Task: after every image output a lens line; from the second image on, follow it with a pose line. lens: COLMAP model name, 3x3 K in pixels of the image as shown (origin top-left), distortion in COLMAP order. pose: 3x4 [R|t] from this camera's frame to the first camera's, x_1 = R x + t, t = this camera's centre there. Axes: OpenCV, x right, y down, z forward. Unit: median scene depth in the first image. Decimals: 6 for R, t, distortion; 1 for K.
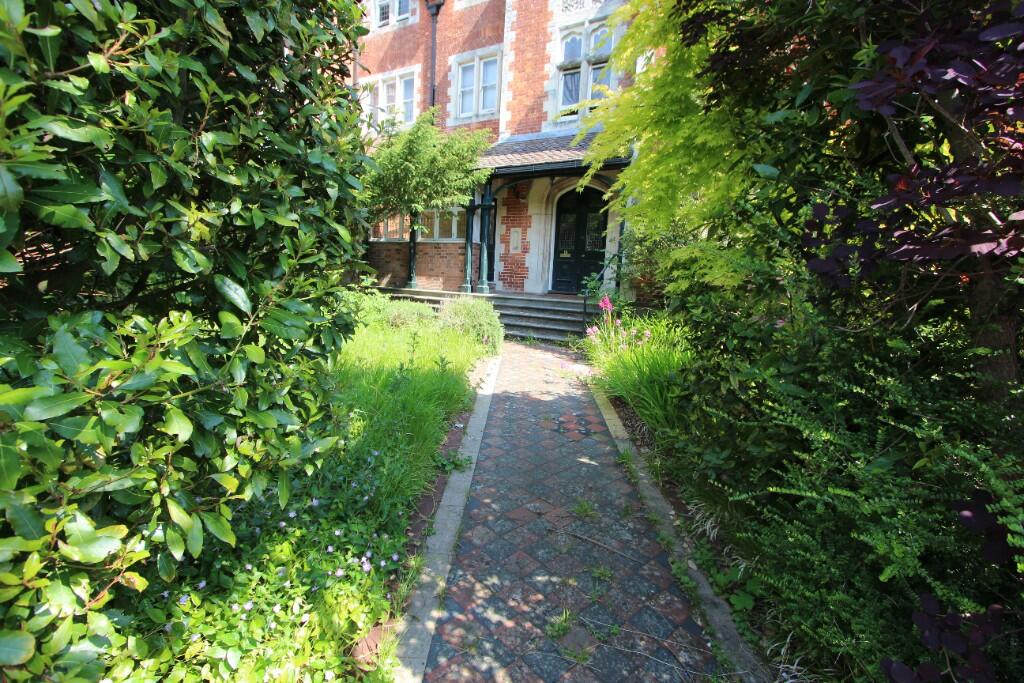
lens RADIAL K [[468.5, 0, 512.9], [0, 468.5, 340.3], [0, 0, 1]] dist [-0.014364, -0.000377]
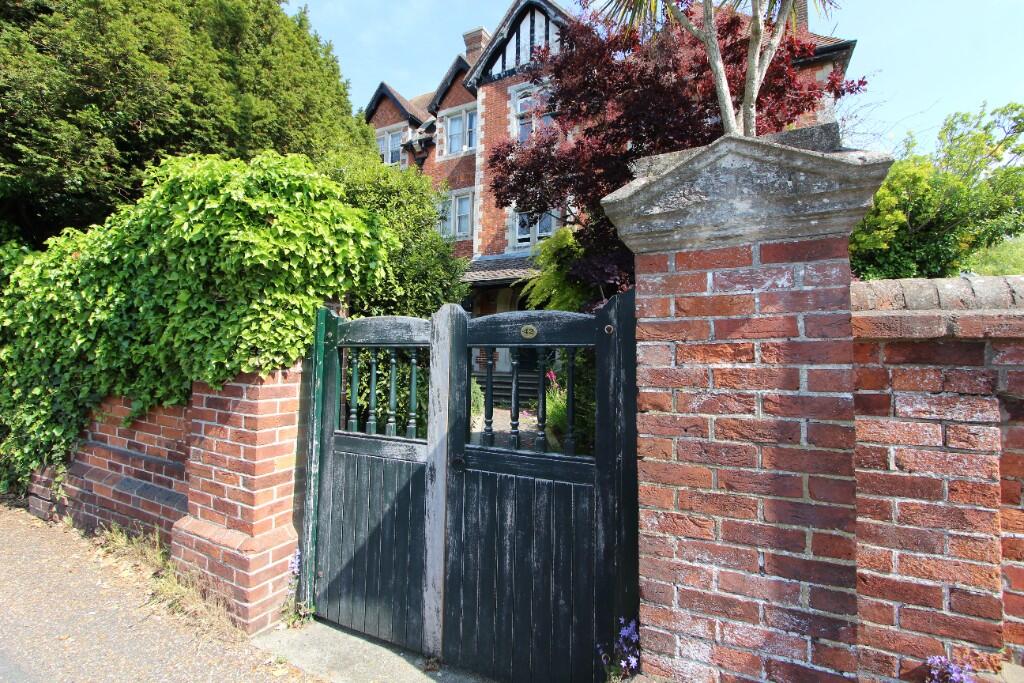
lens RADIAL K [[468.5, 0, 513.0], [0, 468.5, 341.6], [0, 0, 1]] dist [-0.014364, -0.000377]
pose [[0.996603, -0.035163, 0.074469, -0.025663], [0.046453, 0.986701, -0.155769, 0.025992], [-0.068001, 0.158699, 0.984983, -0.319800]]
